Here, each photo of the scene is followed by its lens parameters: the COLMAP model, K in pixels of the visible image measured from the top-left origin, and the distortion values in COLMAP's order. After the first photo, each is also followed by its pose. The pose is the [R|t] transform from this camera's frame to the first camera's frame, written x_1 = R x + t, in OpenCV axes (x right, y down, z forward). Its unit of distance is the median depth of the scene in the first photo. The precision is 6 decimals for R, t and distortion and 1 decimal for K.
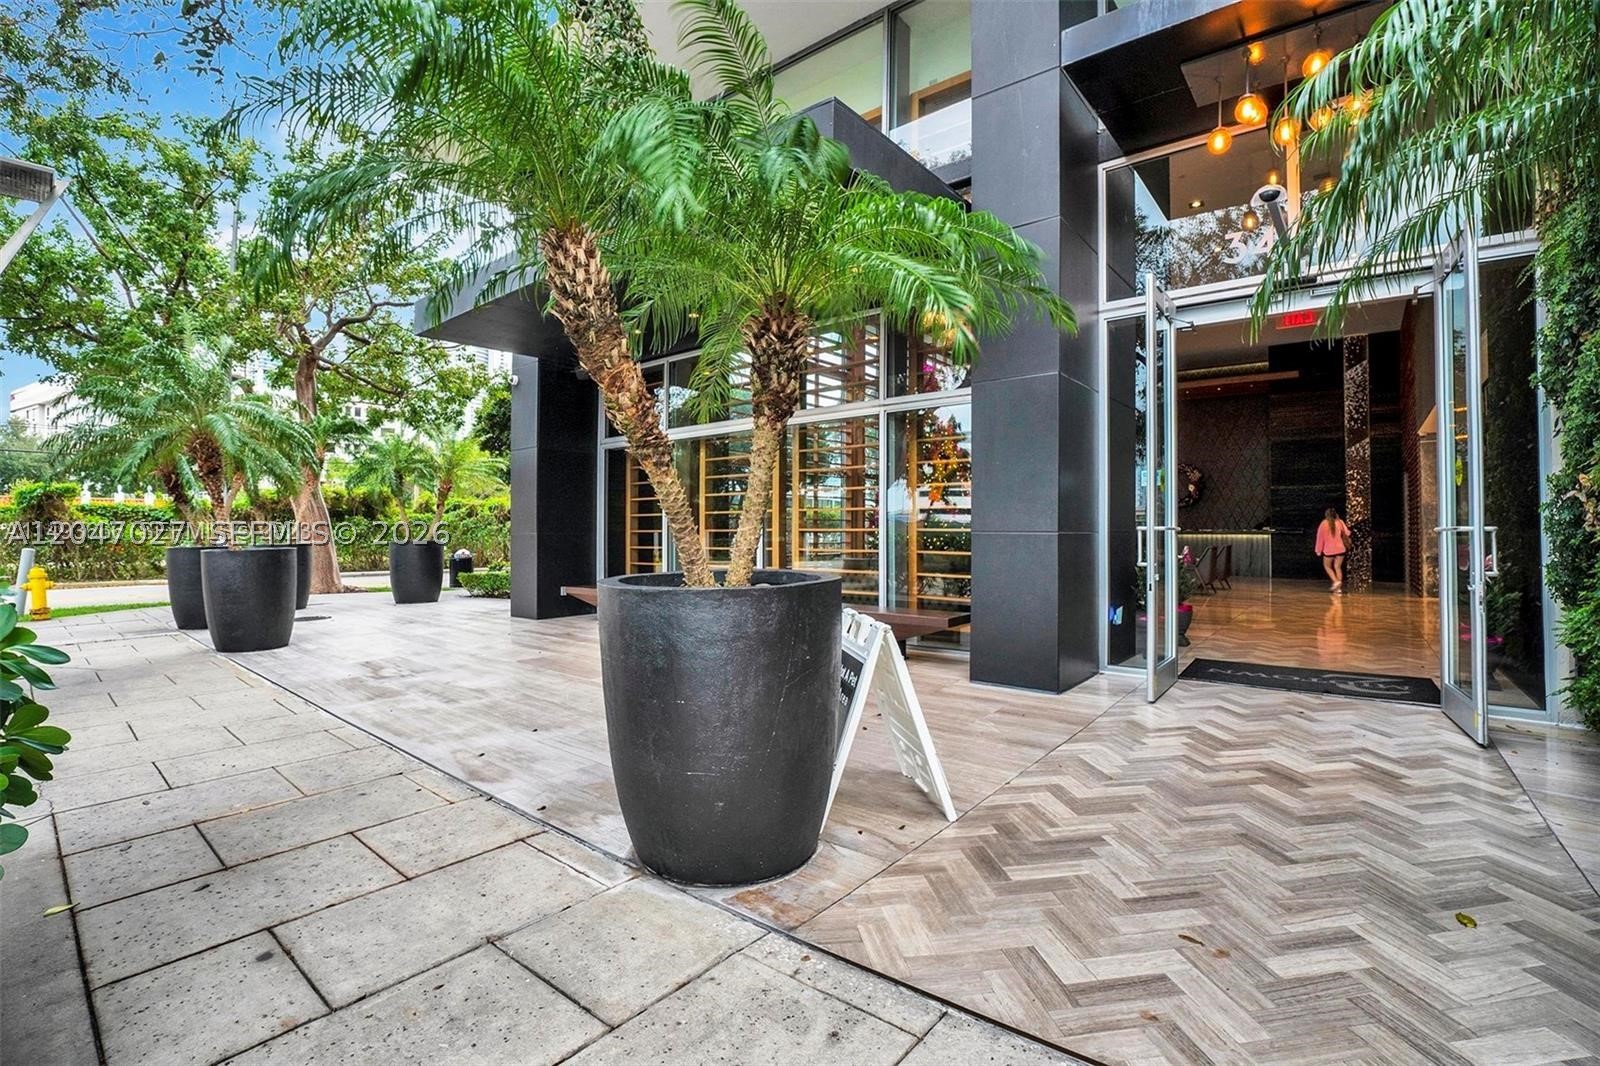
lens RADIAL K [[791.8, 0, 800.0], [0, 791.8, 533.0], [0, 0, 1]] dist [-0.063778, -0.010001]
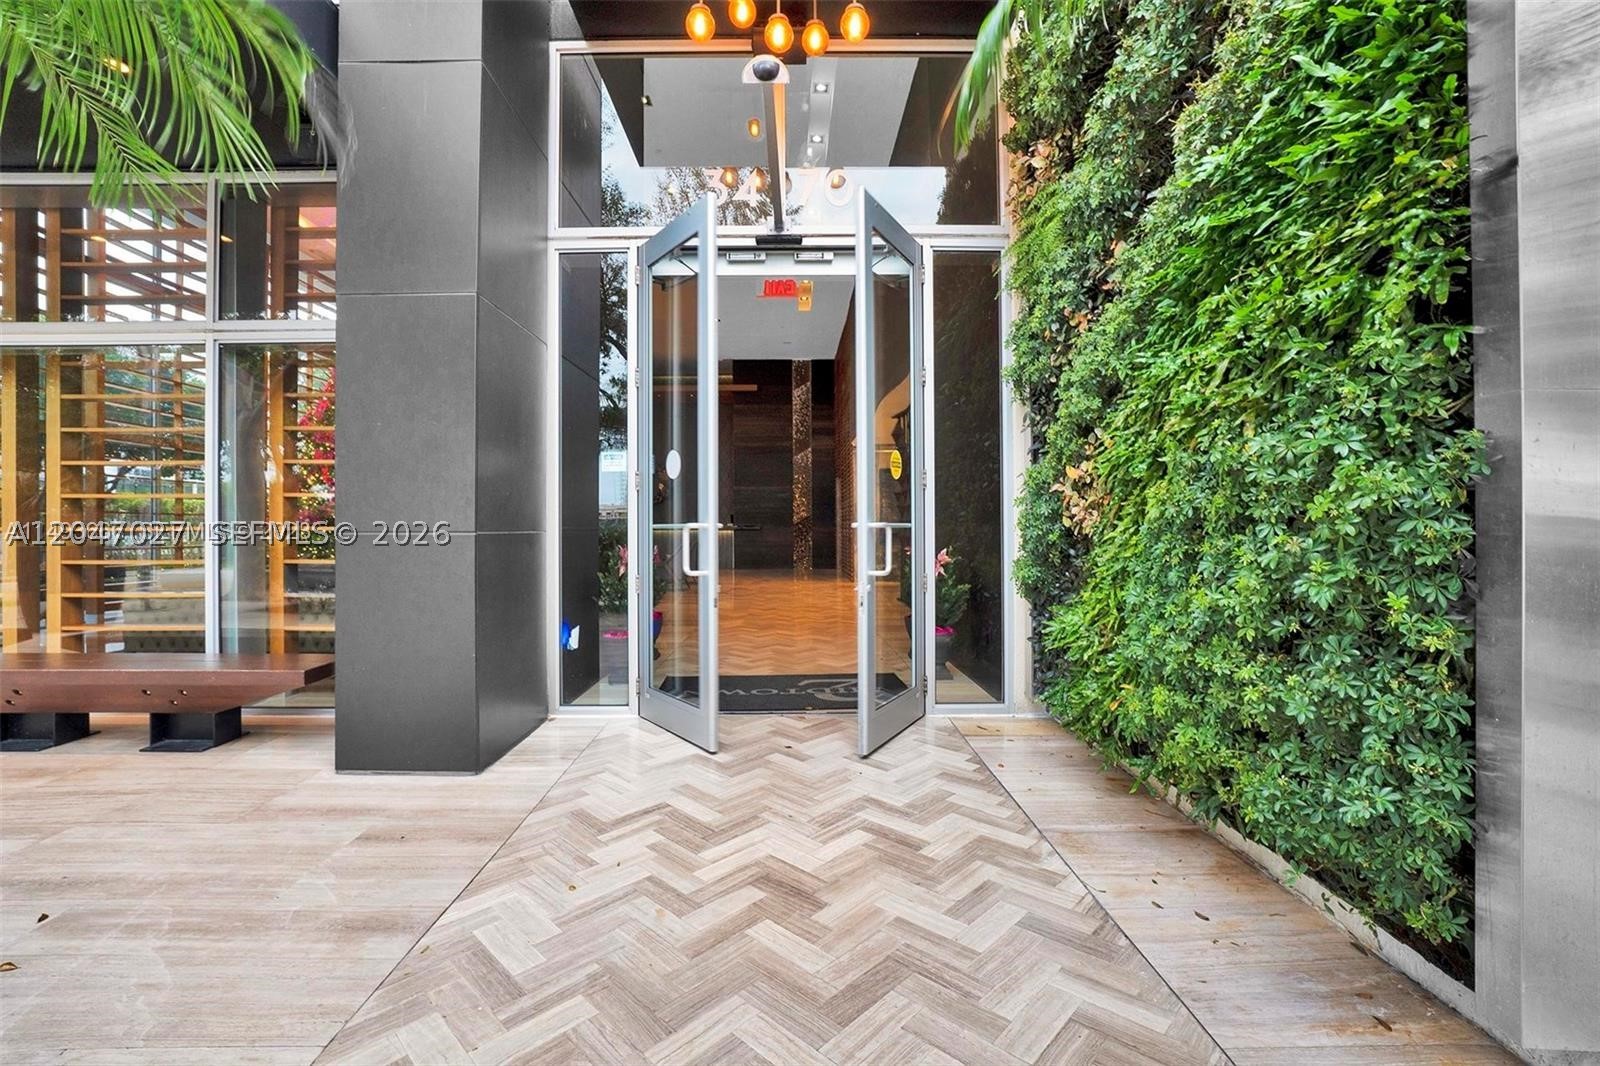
lens RADIAL K [[675.6, 0, 800.0], [0, 675.6, 533.0], [0, 0, 1]] dist [0.001085, 0.000021]
pose [[0.792906, -0.008245, 0.609288, 0.195526], [0.003028, 0.999949, 0.009591, -0.005194], [-0.609336, -0.005760, 0.792891, 0.368070]]
